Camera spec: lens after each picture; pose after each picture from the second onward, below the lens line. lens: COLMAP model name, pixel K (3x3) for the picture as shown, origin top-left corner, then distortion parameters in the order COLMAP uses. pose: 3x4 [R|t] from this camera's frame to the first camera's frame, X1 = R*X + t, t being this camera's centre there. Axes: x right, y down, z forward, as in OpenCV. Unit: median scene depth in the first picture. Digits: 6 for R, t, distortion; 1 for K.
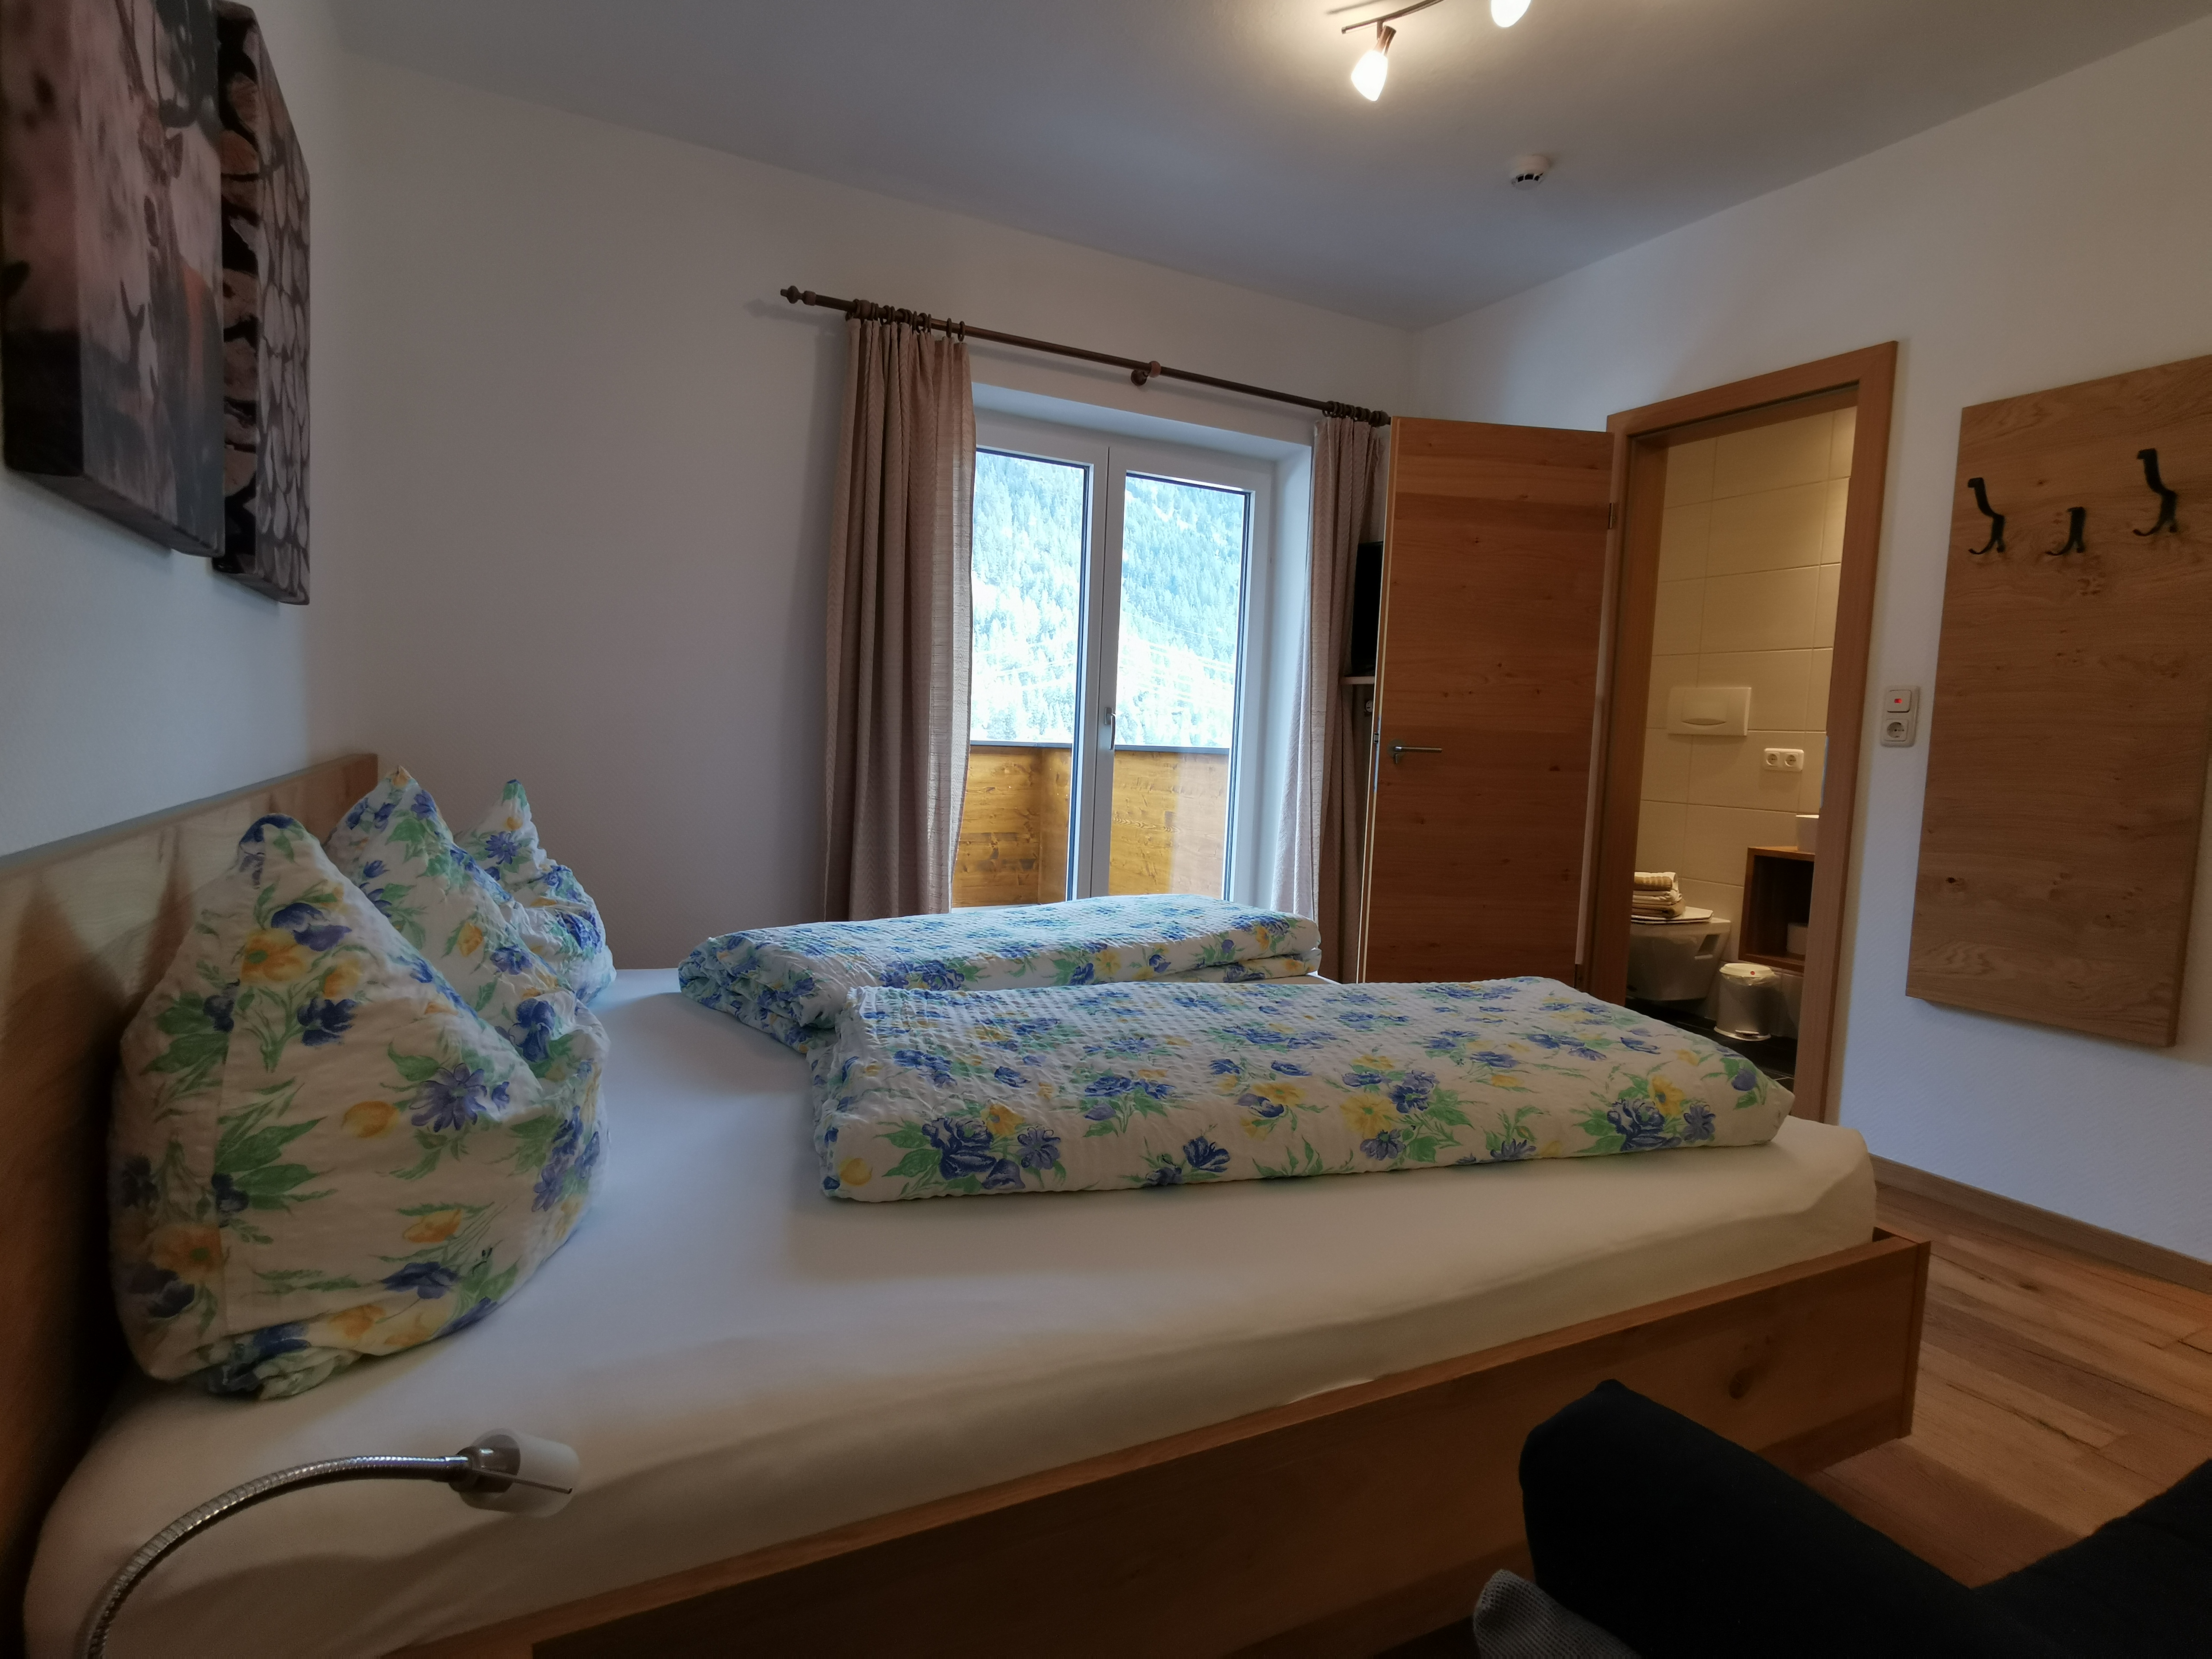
lens RADIAL K [[1164.0, 0, 1106.0], [0, 1164.0, 829.5], [0, 0, 1]] dist [0.000887, 0.000417]
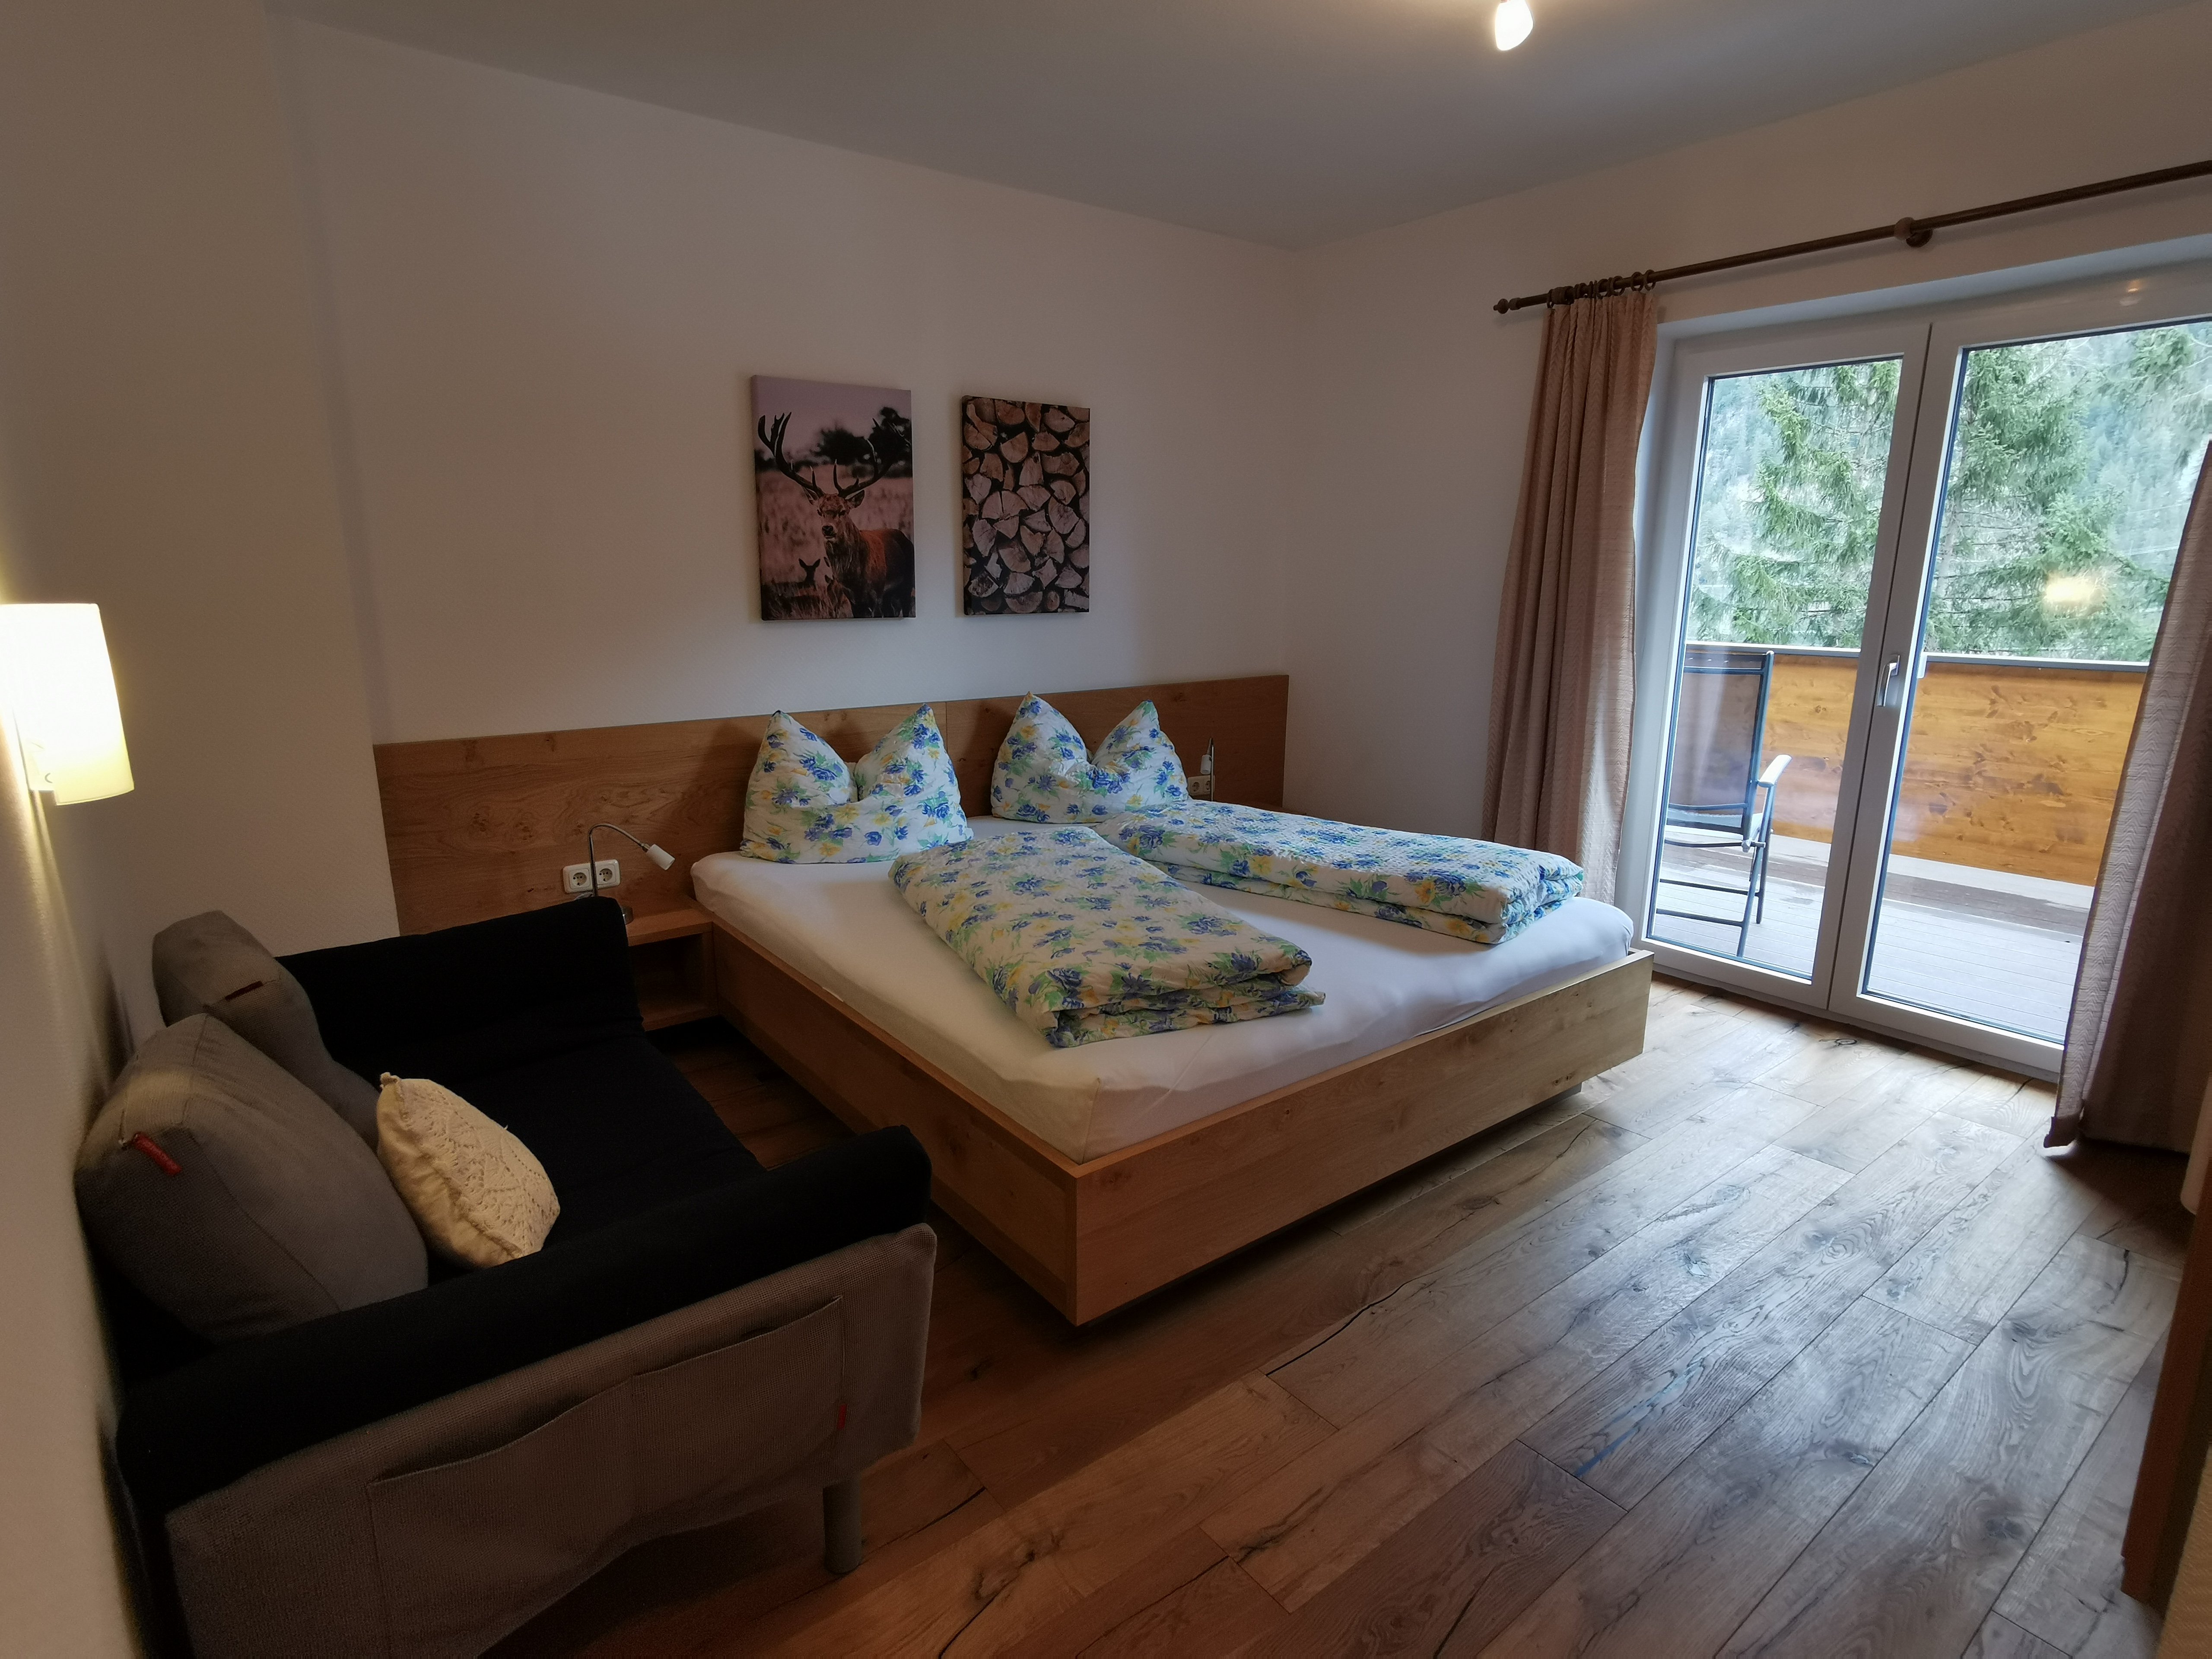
lens RADIAL K [[1152.1, 0, 1103.9], [0, 1152.1, 823.4], [0, 0, 1]] dist [0.000036, 0.002602]
pose [[0.180651, 0.180116, -0.966914, 1.799957], [-0.077623, 0.982633, 0.168542, -0.209310], [0.980479, 0.044607, 0.191495, 0.786564]]
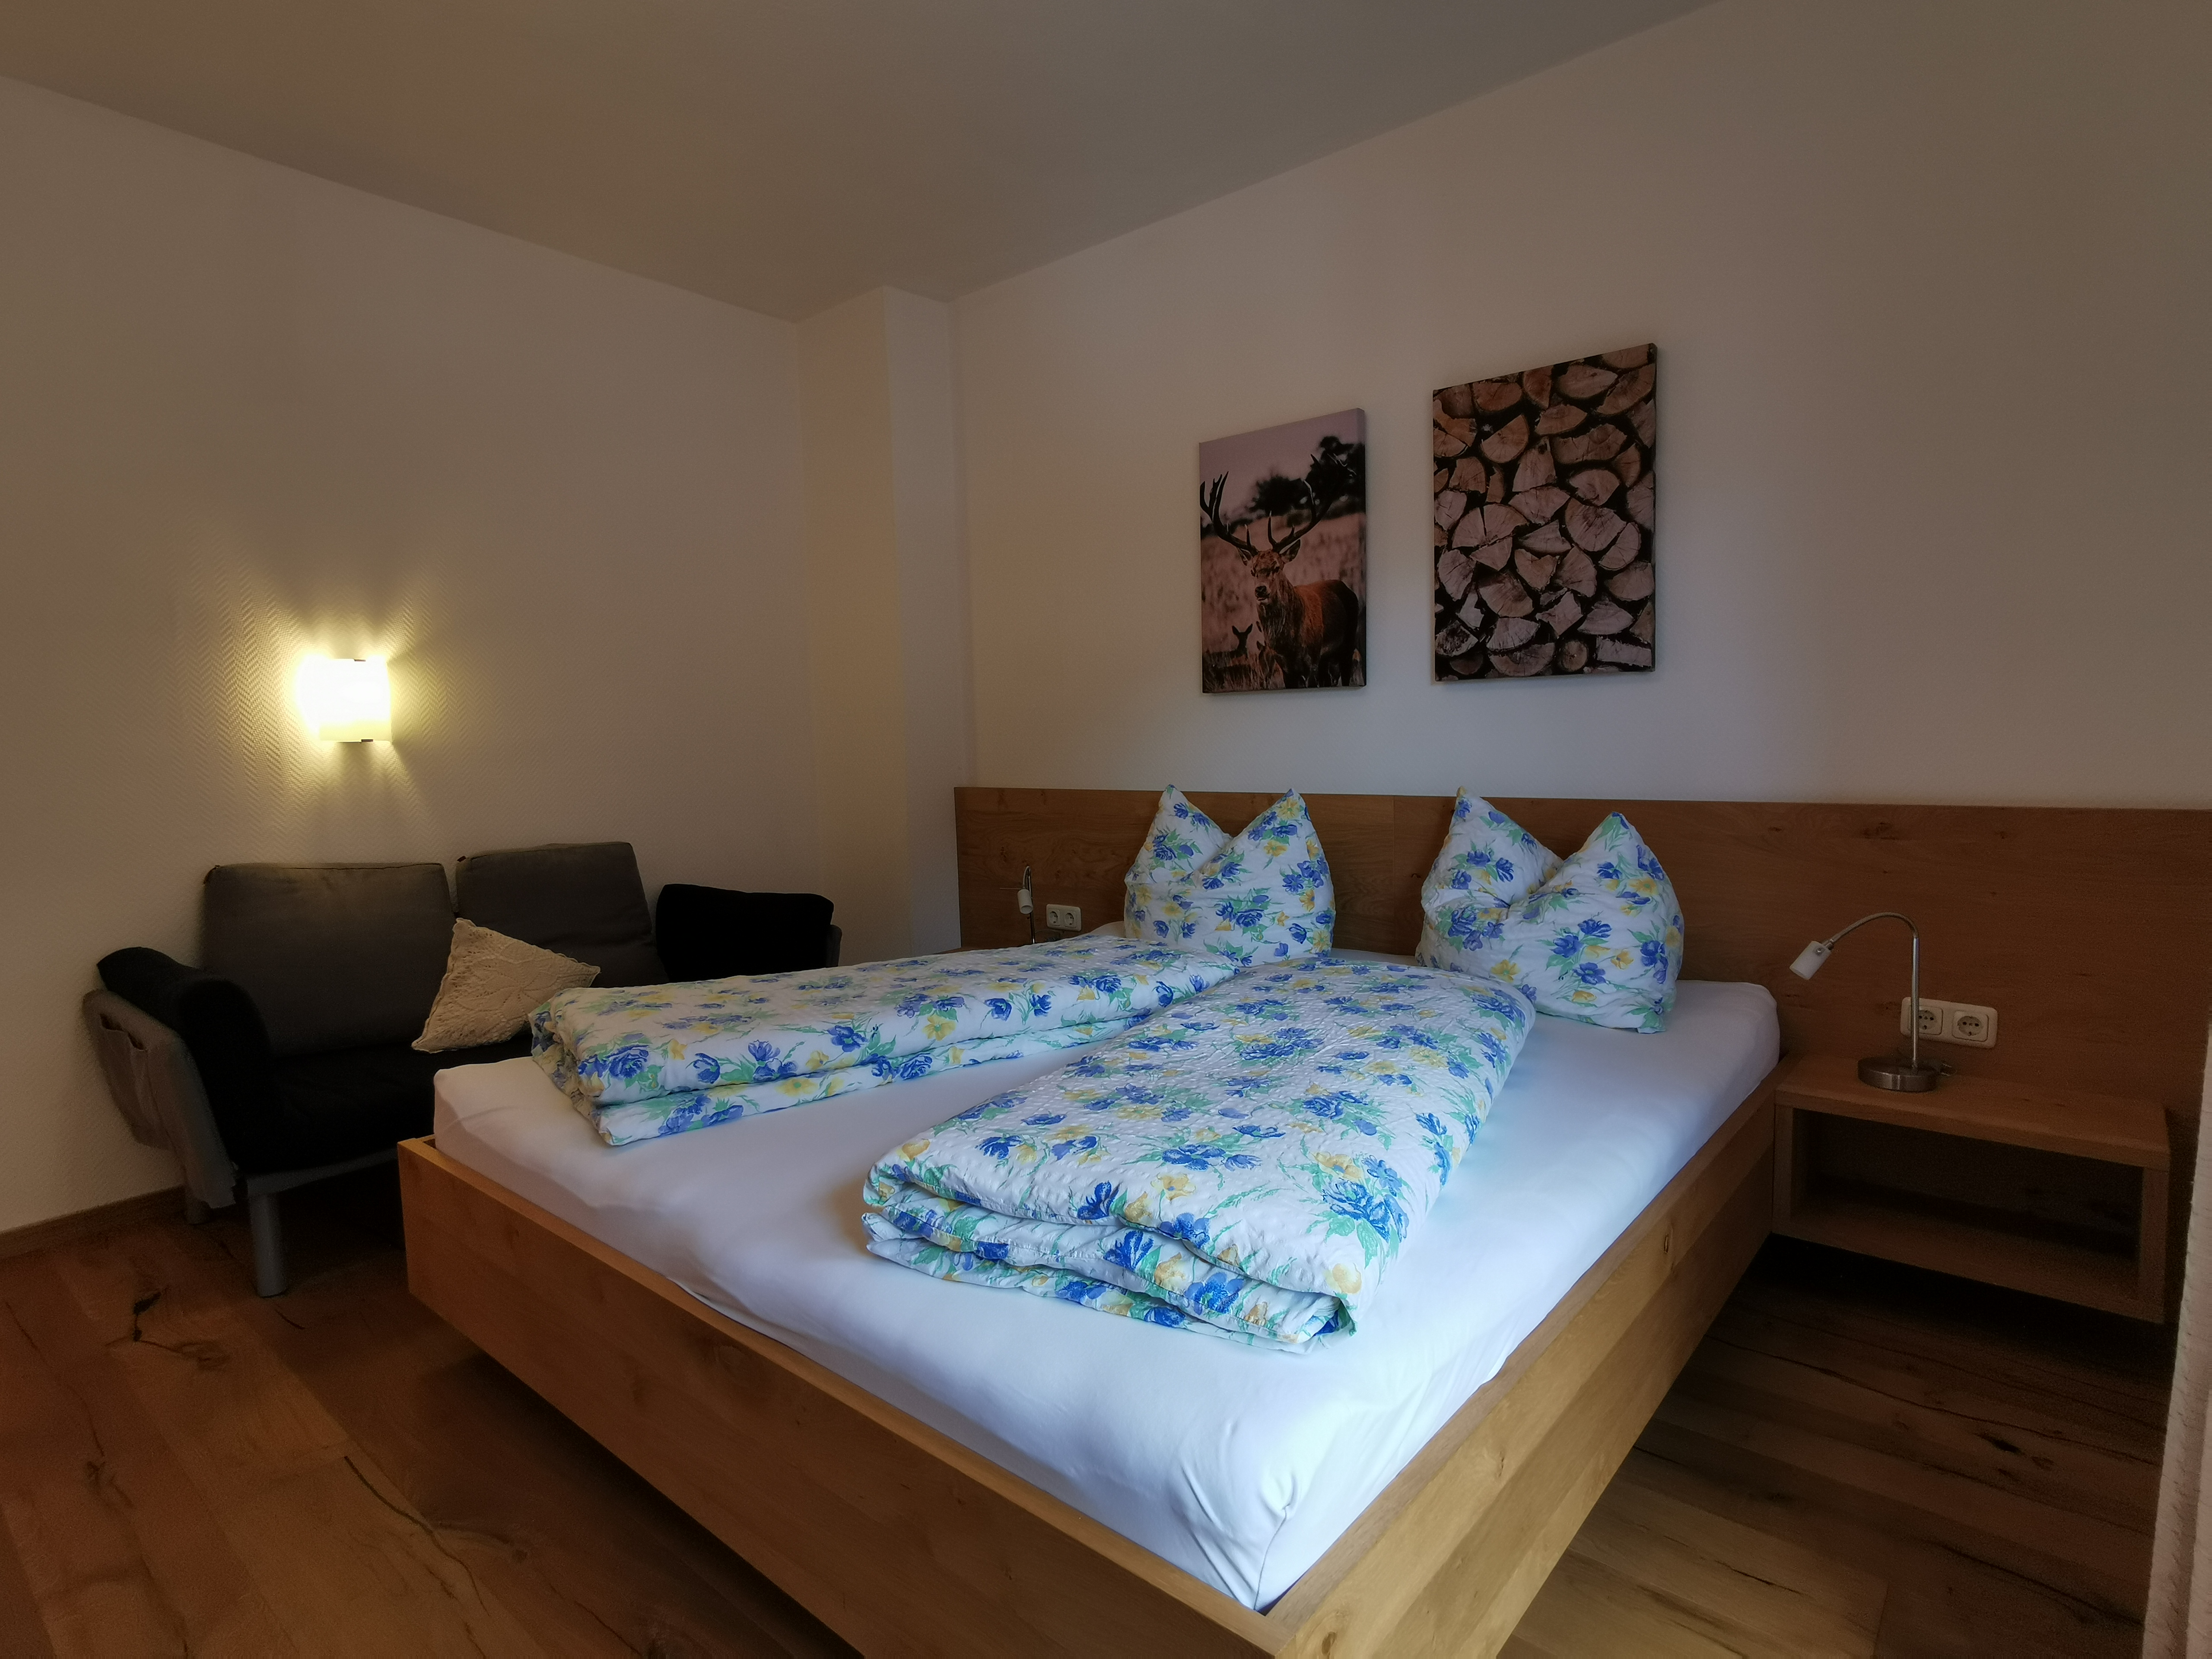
lens RADIAL K [[1189.9, 0, 1110.2], [0, 1189.9, 839.5], [0, 0, 1]] dist [-0.001569, 0.000158]
pose [[-0.920325, 0.002517, -0.391146, 0.498297], [-0.054040, 0.989572, 0.133518, -0.186101], [0.387403, 0.144017, -0.910592, 2.477990]]
